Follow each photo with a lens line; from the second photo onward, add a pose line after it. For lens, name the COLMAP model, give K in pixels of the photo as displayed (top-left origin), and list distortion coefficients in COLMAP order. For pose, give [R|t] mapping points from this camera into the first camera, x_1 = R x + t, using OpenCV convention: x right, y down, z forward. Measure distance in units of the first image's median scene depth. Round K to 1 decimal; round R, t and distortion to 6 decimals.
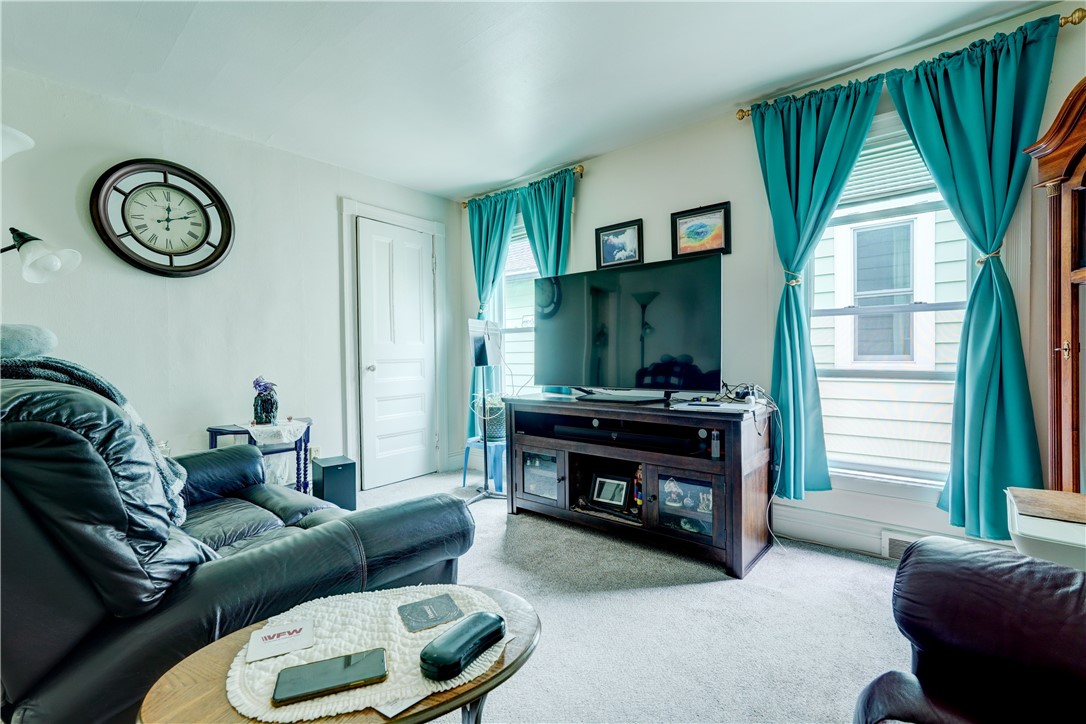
lens RADIAL K [[492.7, 0, 546.8], [0, 492.7, 358.7], [0, 0, 1]] dist [-0.001202, 0.000886]
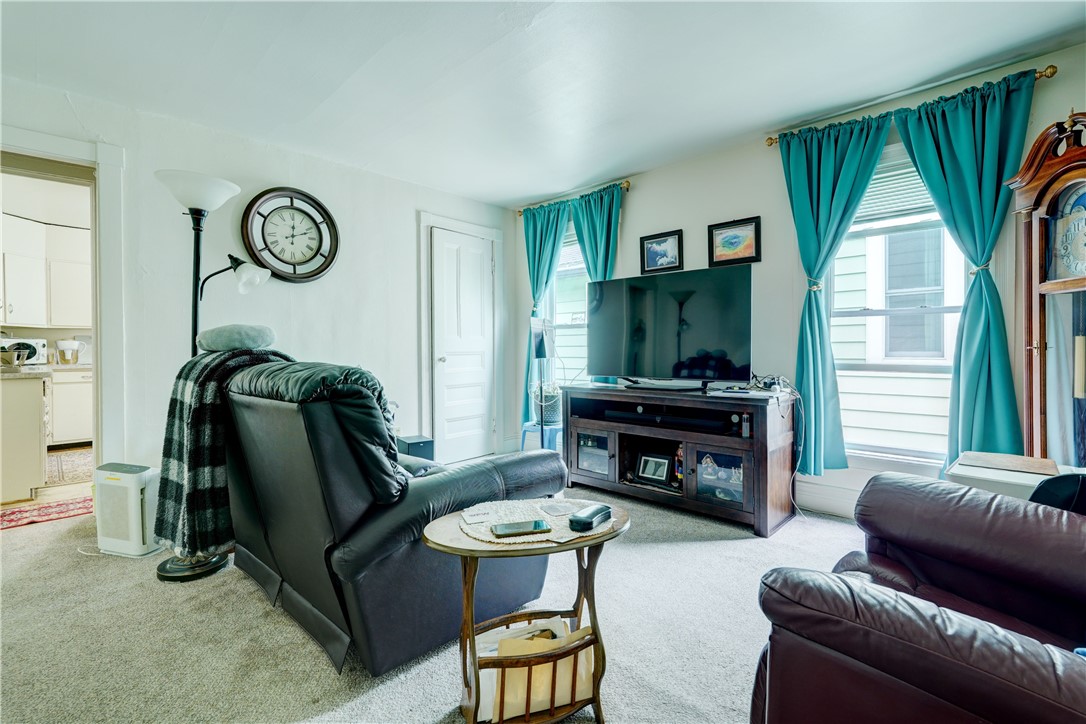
lens RADIAL K [[492.7, 0, 564.9], [0, 492.7, 347.9], [0, 0, 1]] dist [-0.001202, 0.000886]
pose [[0.999521, 0.007344, -0.030050, -0.051937], [-0.007633, 0.999926, -0.009513, 0.001540], [0.029978, 0.009738, 0.999503, -0.178527]]
